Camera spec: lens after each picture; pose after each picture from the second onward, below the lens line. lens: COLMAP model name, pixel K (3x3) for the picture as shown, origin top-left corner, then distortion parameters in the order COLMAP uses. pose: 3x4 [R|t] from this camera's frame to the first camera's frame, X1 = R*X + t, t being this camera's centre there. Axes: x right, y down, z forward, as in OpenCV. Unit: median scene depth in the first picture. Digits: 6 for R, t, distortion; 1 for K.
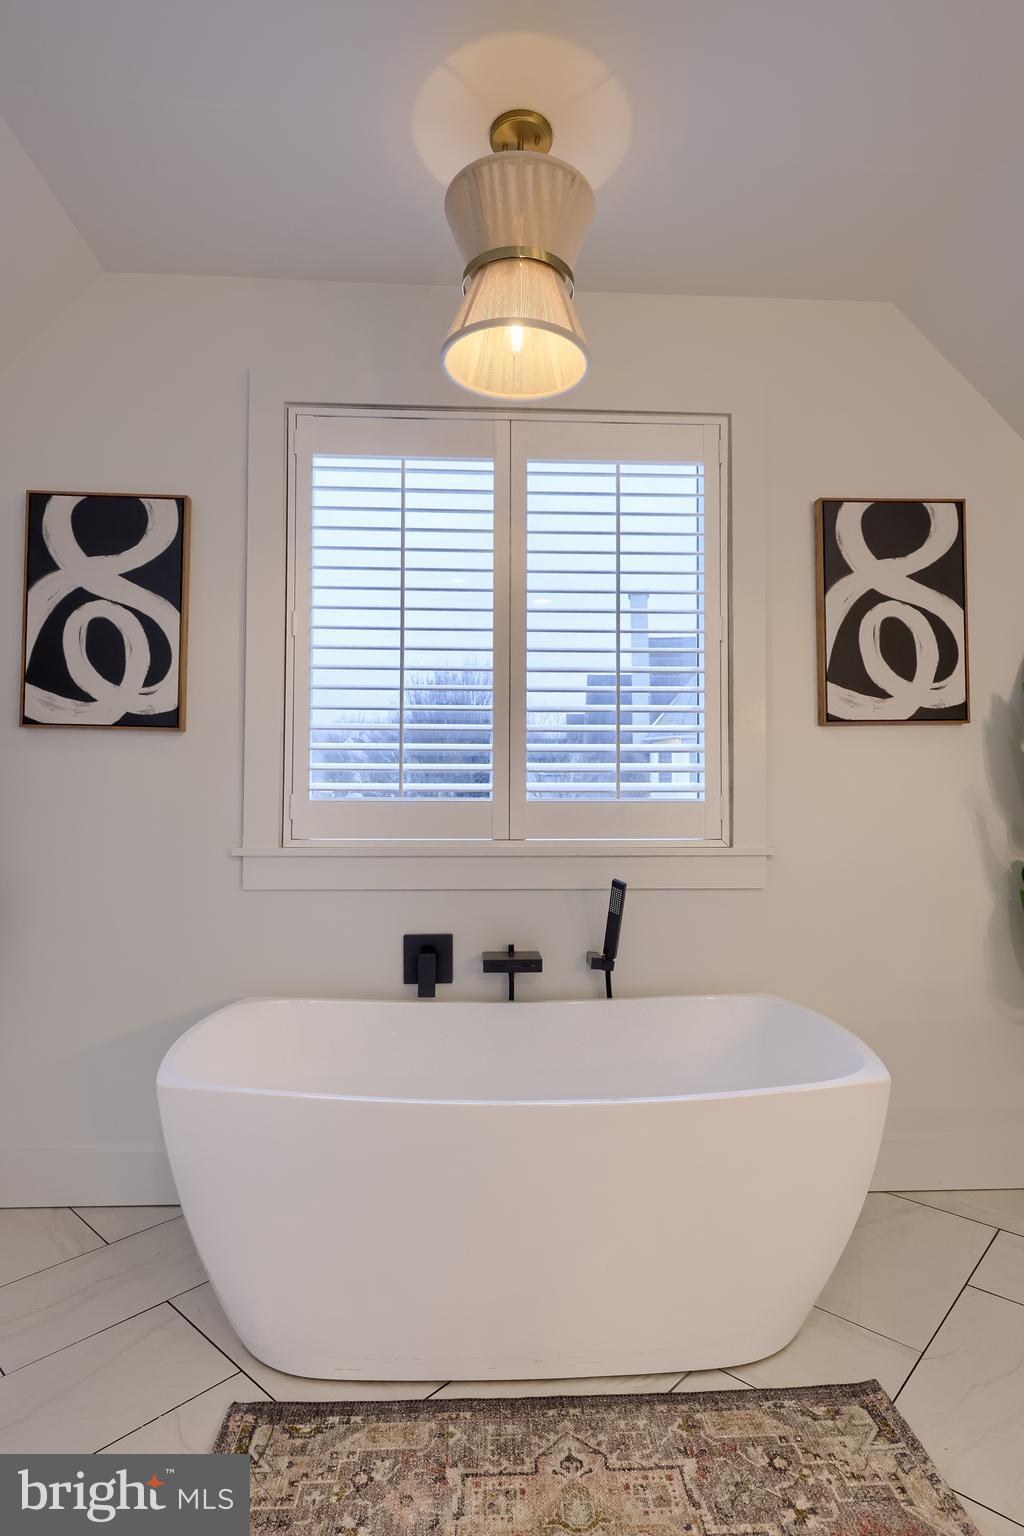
lens RADIAL K [[825.1, 0, 510.0], [0, 825.1, 768.7], [0, 0, 1]] dist [-0.002415, -0.000207]
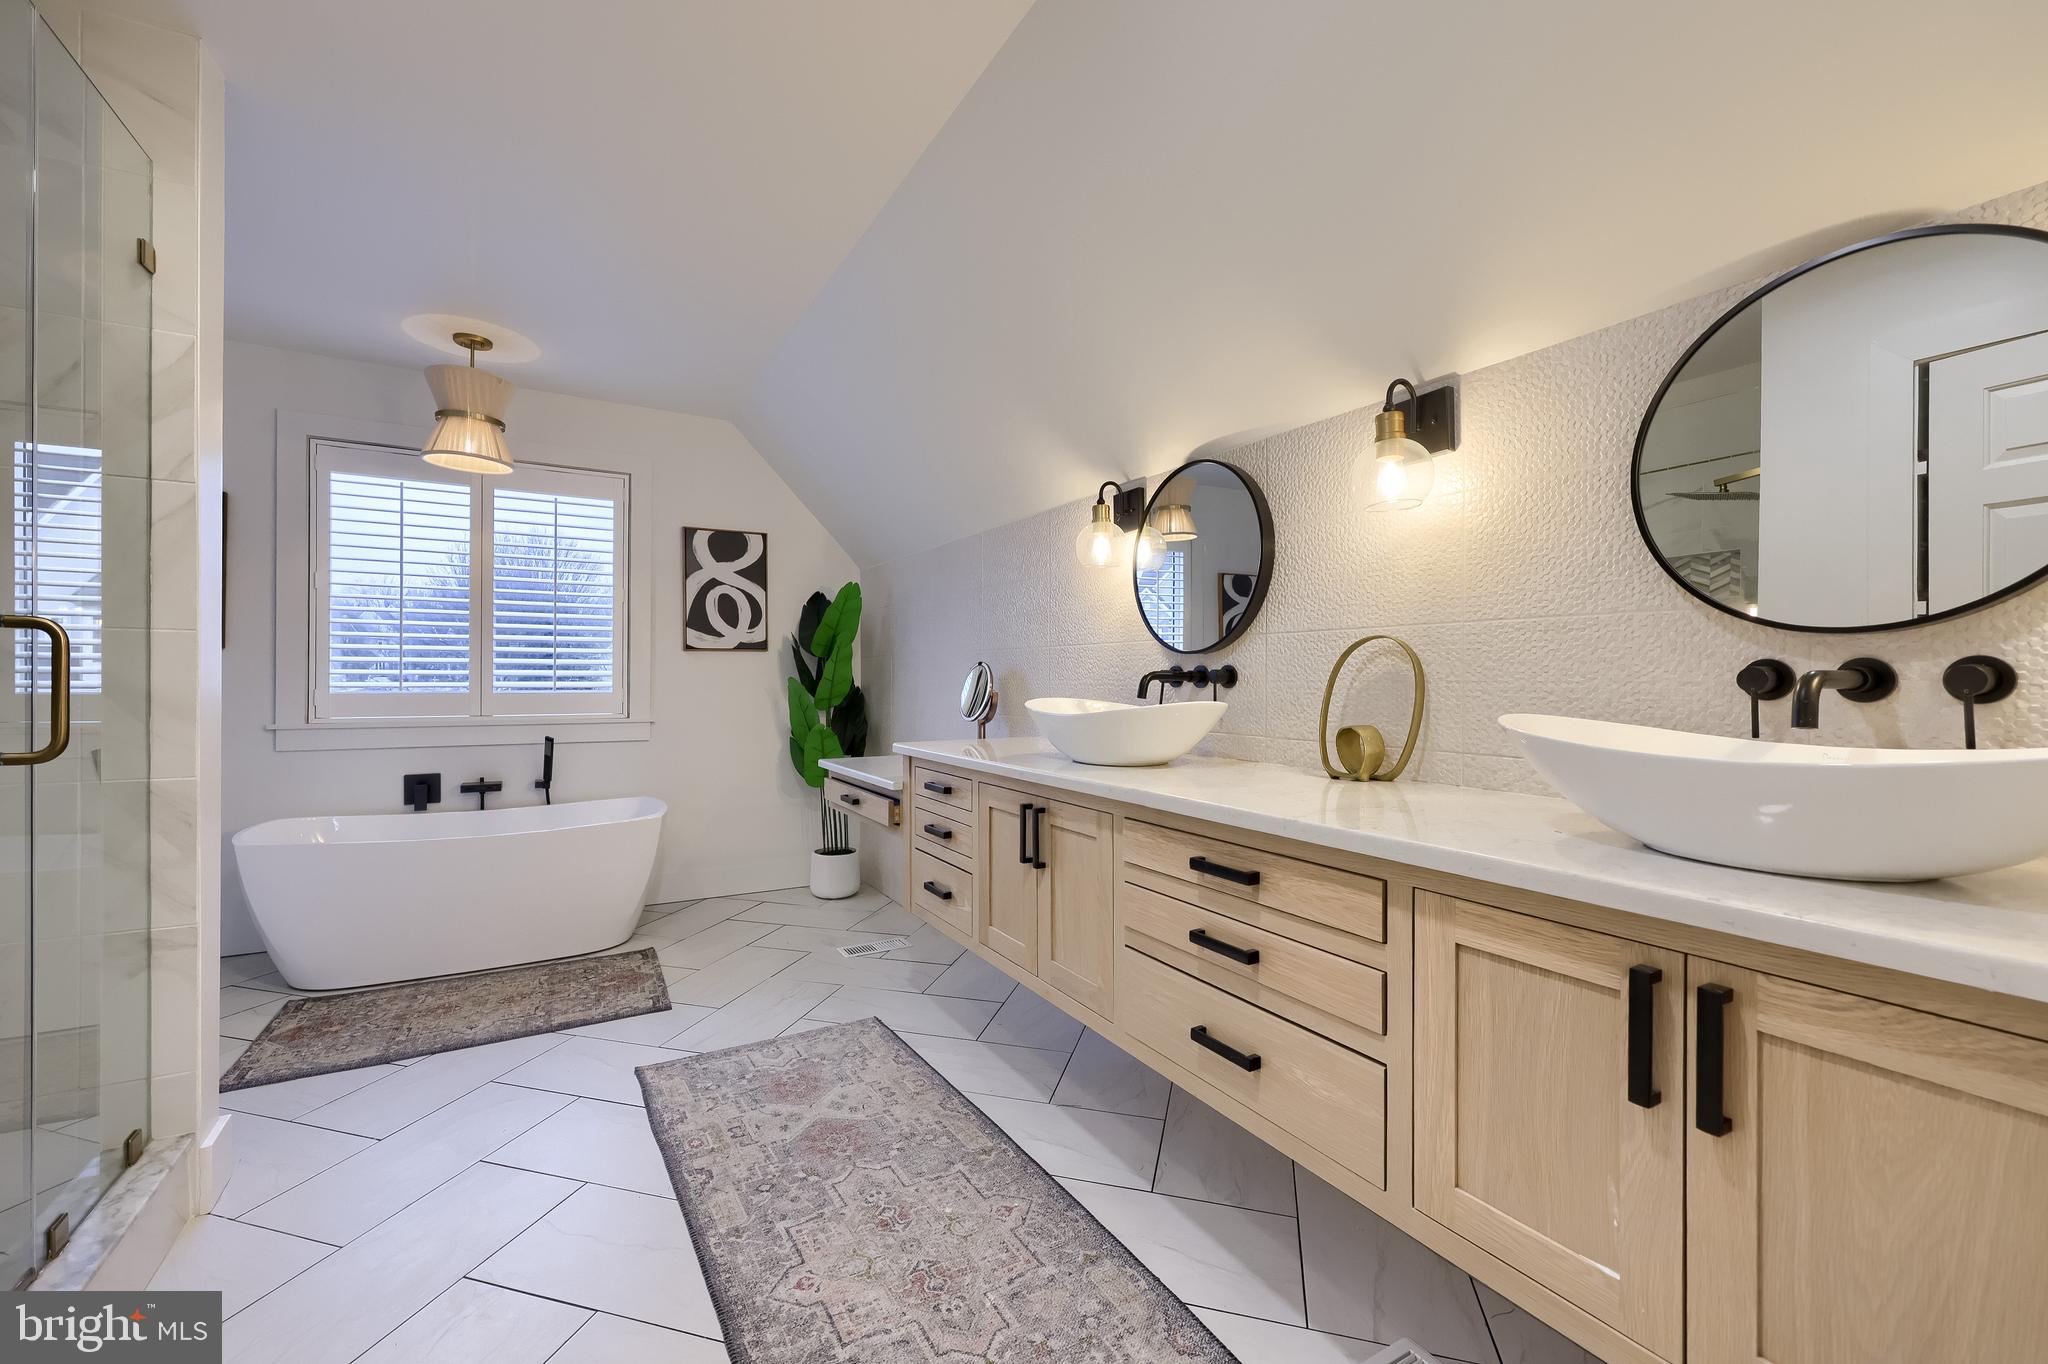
lens RADIAL K [[833.0, 0, 1030.2], [0, 833.0, 682.6], [0, 0, 1]] dist [0.000089, 0.000159]
pose [[0.887443, -0.000206, 0.460917, 0.209569], [-0.016902, 0.999313, 0.032991, -0.057008], [-0.460607, -0.037068, 0.886830, -1.020233]]
